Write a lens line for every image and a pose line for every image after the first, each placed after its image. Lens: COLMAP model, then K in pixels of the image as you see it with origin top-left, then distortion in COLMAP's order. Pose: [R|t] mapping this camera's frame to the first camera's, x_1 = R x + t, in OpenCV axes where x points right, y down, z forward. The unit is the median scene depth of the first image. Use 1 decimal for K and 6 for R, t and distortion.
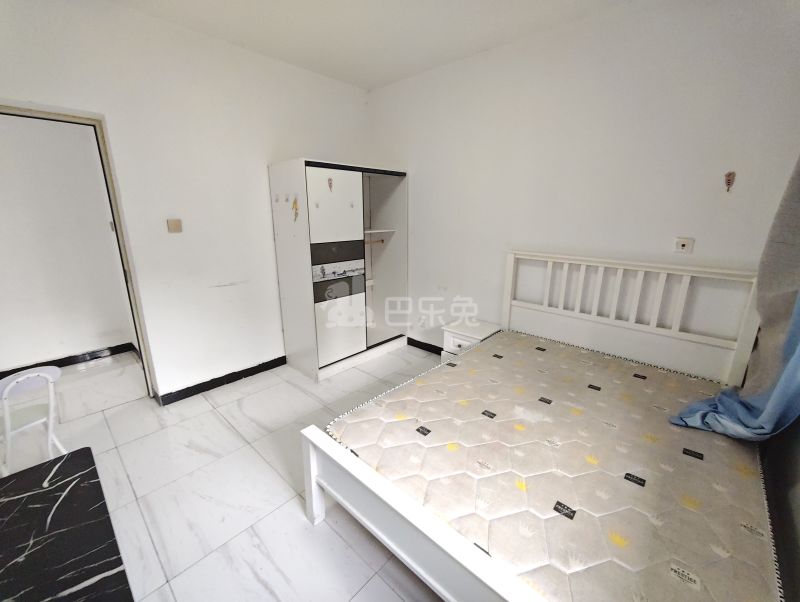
lens RADIAL K [[334.0, 0, 397.7], [0, 334.0, 299.0], [0, 0, 1]] dist [-0.002786, -0.000100]
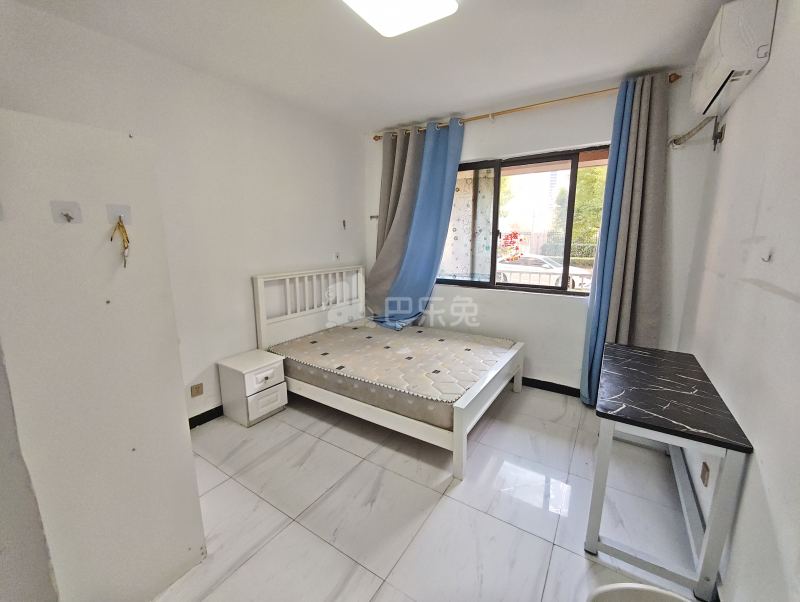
lens RADIAL K [[334.0, 0, 397.5], [0, 334.0, 300.9], [0, 0, 1]] dist [-0.002786, -0.000100]
pose [[-0.162152, -0.187213, 0.968844, -1.085315], [0.252282, 0.941341, 0.224122, -0.268509], [-0.953971, 0.280763, -0.105410, 0.961060]]
